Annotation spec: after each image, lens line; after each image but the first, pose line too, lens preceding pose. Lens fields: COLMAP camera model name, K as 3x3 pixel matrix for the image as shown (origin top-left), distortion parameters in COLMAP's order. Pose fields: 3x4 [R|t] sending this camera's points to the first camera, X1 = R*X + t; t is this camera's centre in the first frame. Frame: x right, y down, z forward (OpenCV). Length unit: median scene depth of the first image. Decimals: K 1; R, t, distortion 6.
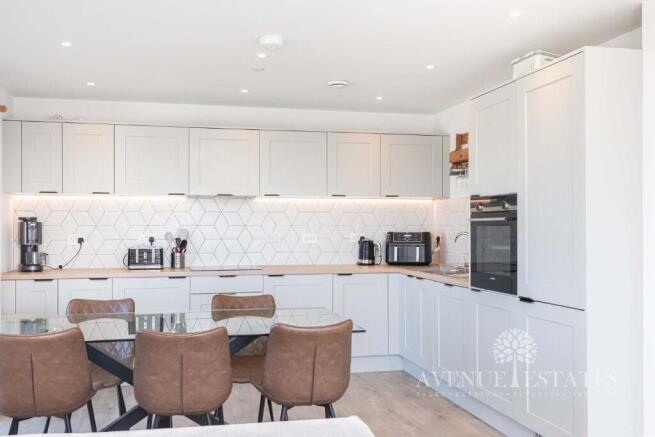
lens RADIAL K [[652.8, 0, 328.1], [0, 652.8, 219.2], [0, 0, 1]] dist [-0.004593, 0.000000]
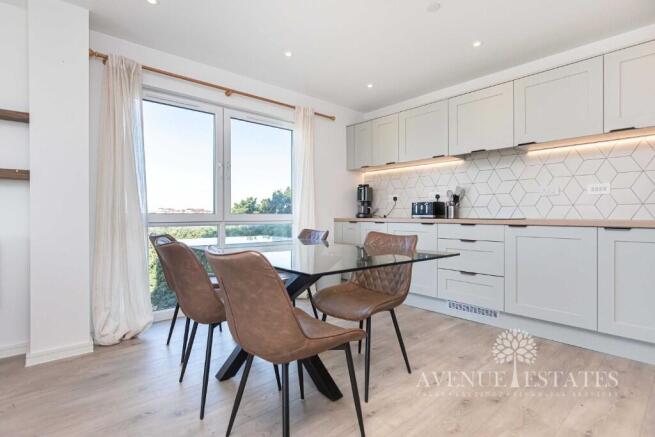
lens RADIAL K [[329.3, 0, 327.6], [0, 329.3, 216.2], [0, 0, 1]] dist [0.006260, 0.000649]
pose [[0.470865, 0.007435, -0.882174, 0.208873], [0.010739, 0.999842, 0.014159, 0.060000], [0.882140, -0.016141, 0.470711, 0.509794]]
